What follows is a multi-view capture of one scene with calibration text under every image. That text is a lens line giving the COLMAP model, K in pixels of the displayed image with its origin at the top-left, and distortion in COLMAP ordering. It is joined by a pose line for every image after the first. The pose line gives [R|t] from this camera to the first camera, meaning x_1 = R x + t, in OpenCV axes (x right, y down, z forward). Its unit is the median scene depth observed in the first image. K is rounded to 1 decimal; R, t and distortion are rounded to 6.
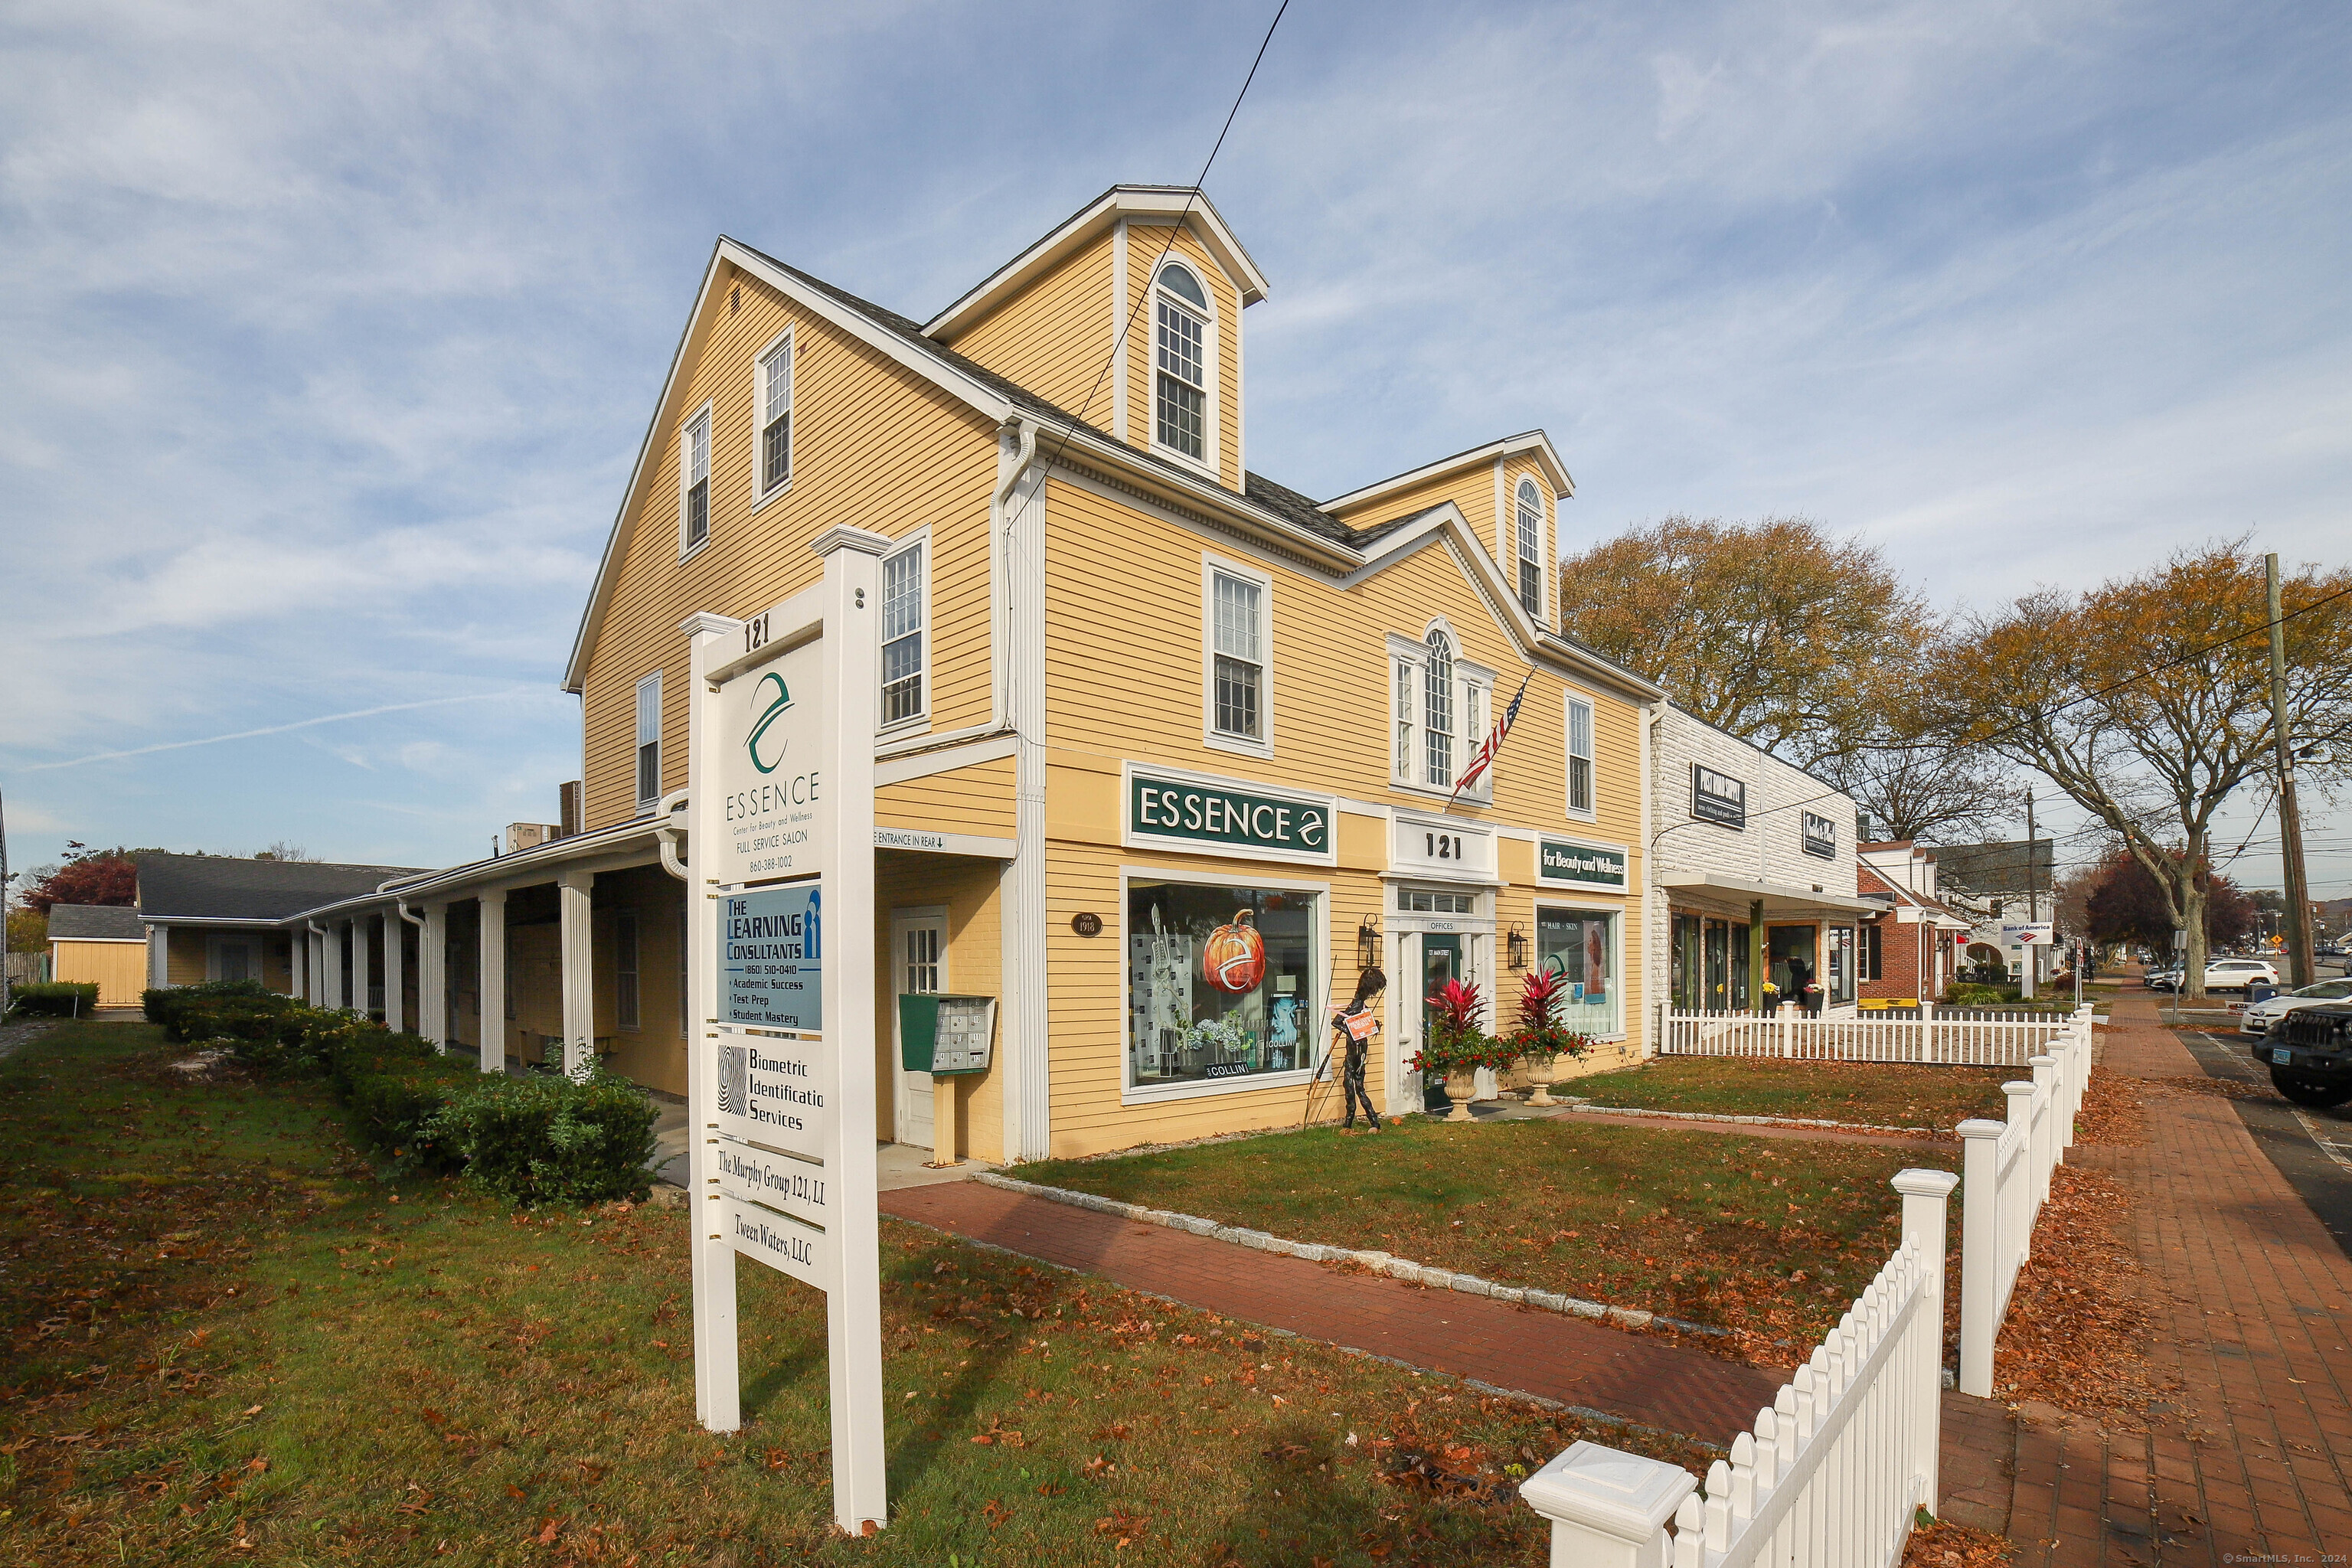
lens RADIAL K [[1269.0, 0, 1167.1], [0, 1269.0, 852.7], [0, 0, 1]] dist [-0.046185, 0.000564]
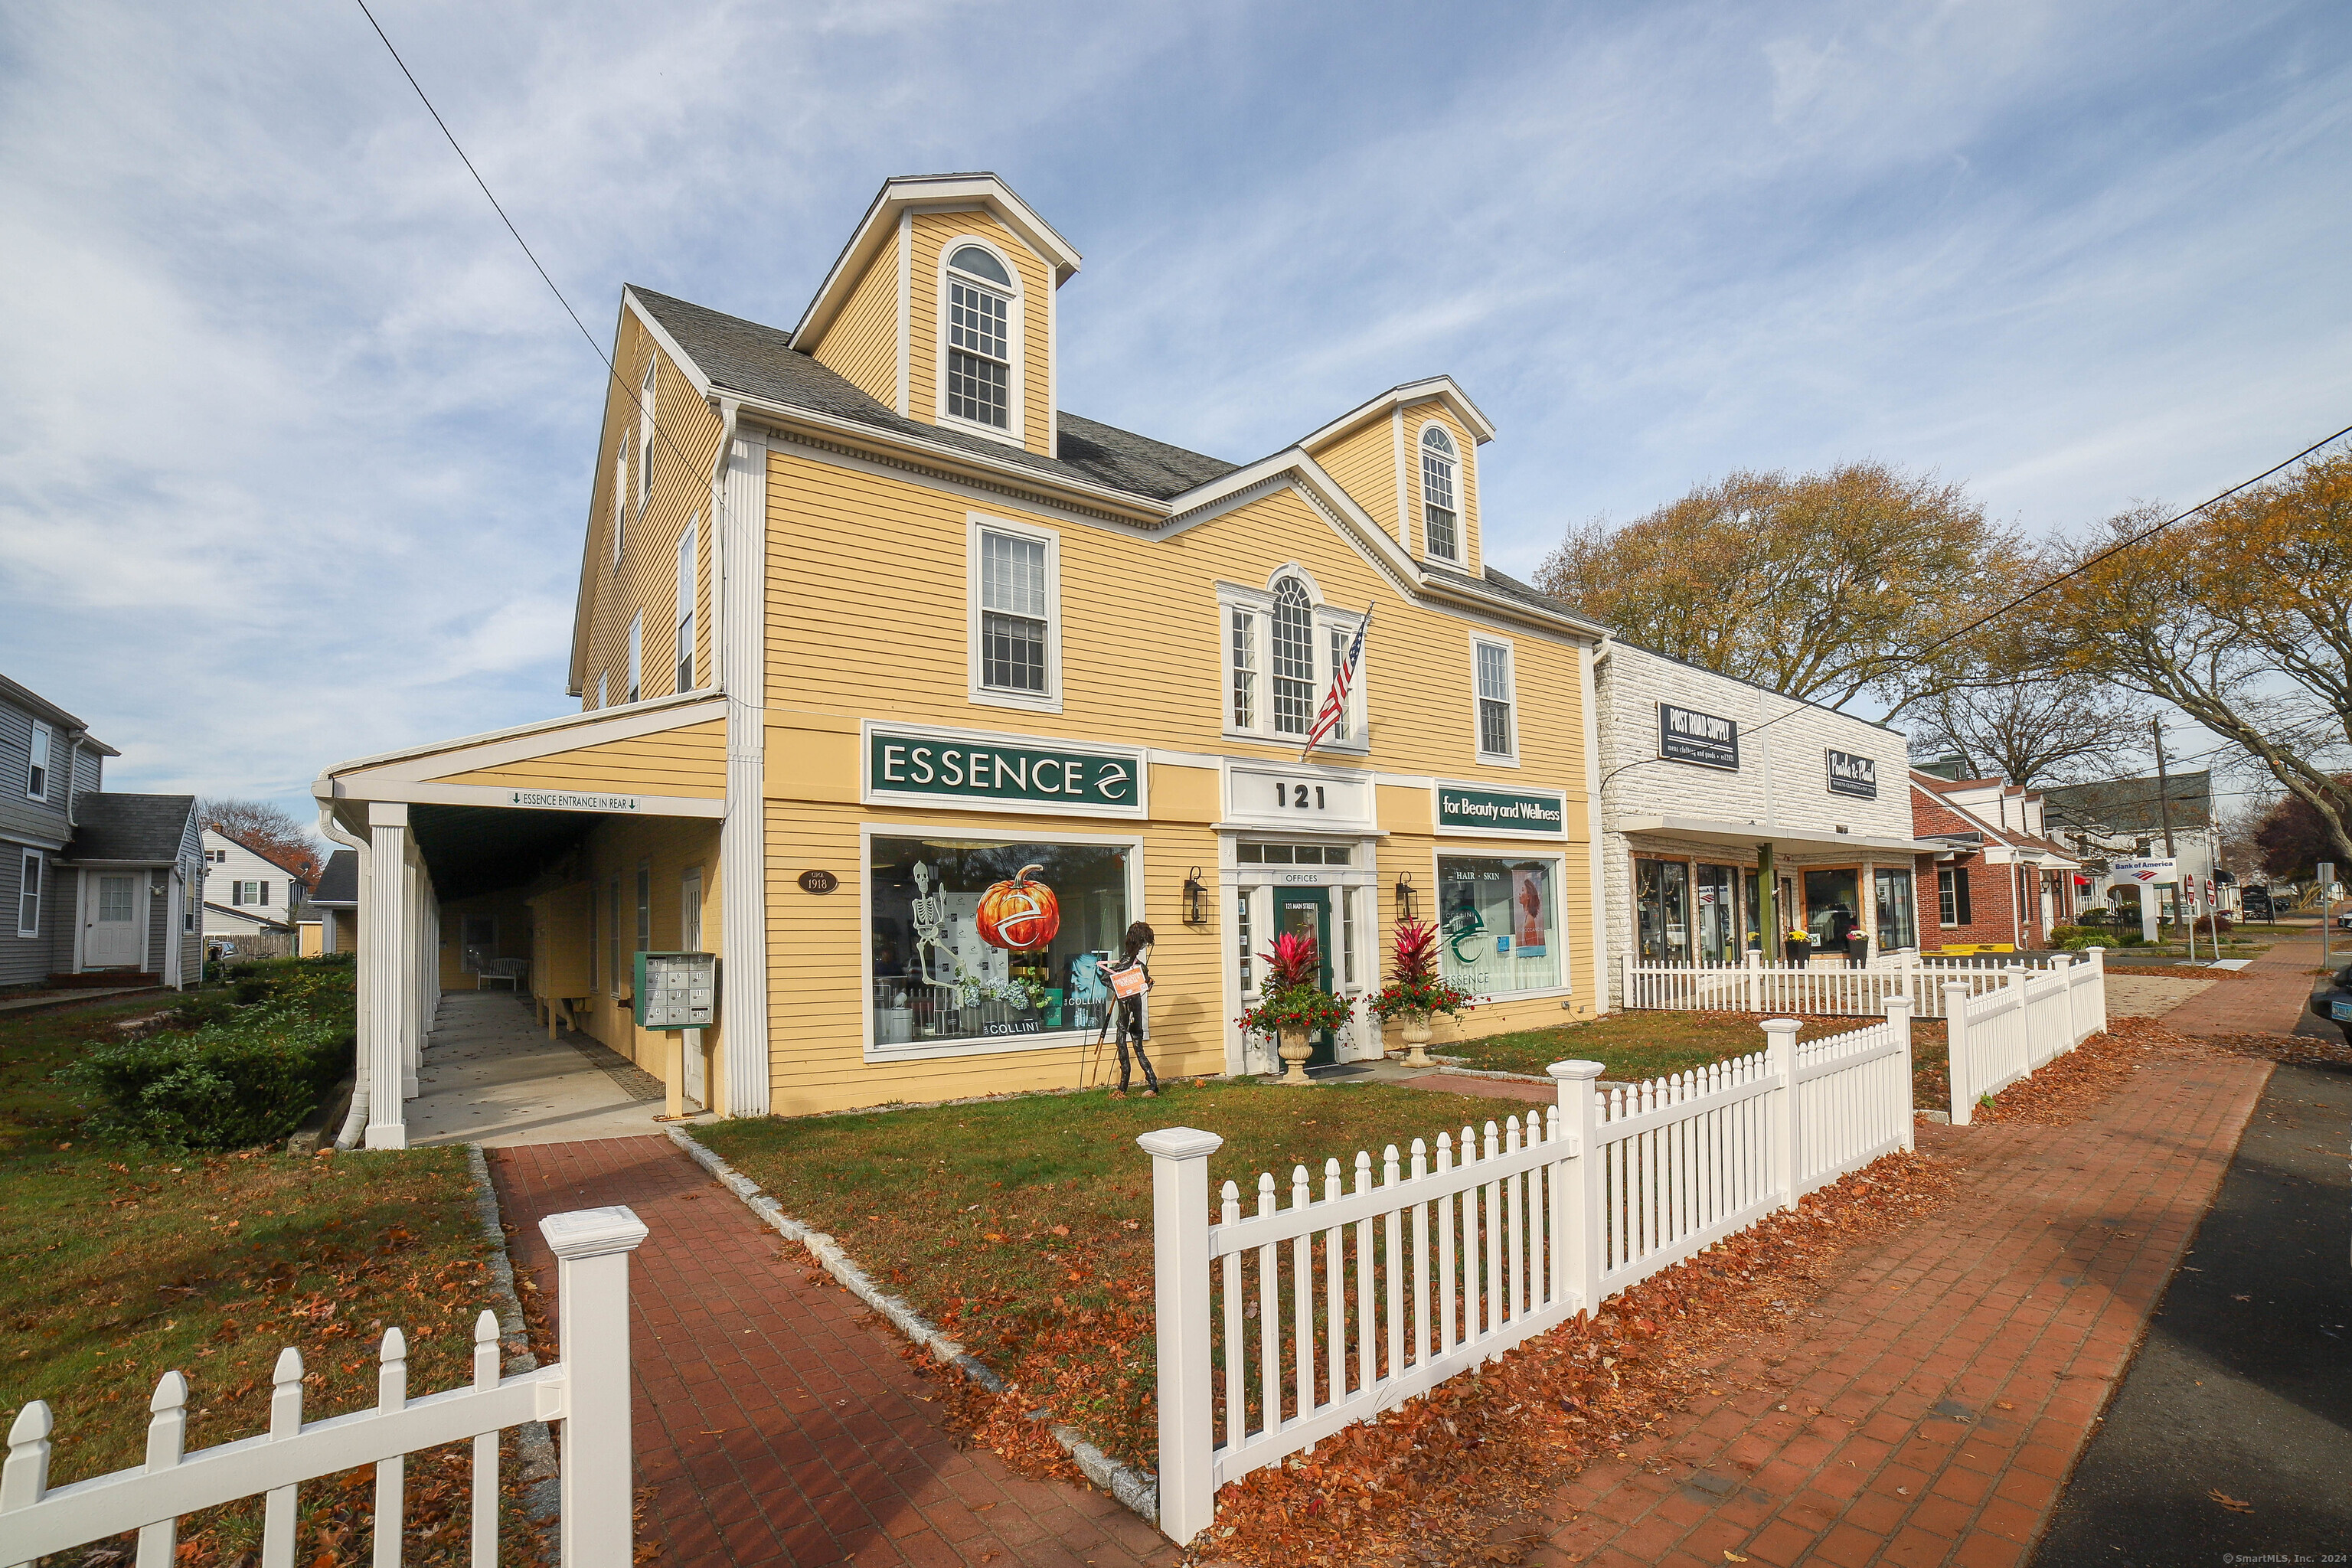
lens RADIAL K [[1153.3, 0, 1126.3], [0, 1153.3, 779.2], [0, 0, 1]] dist [-0.082335, 0.028450]
pose [[0.979956, -0.044253, -0.194237, 0.247021], [0.035519, 0.998205, -0.048219, 0.018919], [0.196022, 0.040353, 0.979769, 0.103242]]
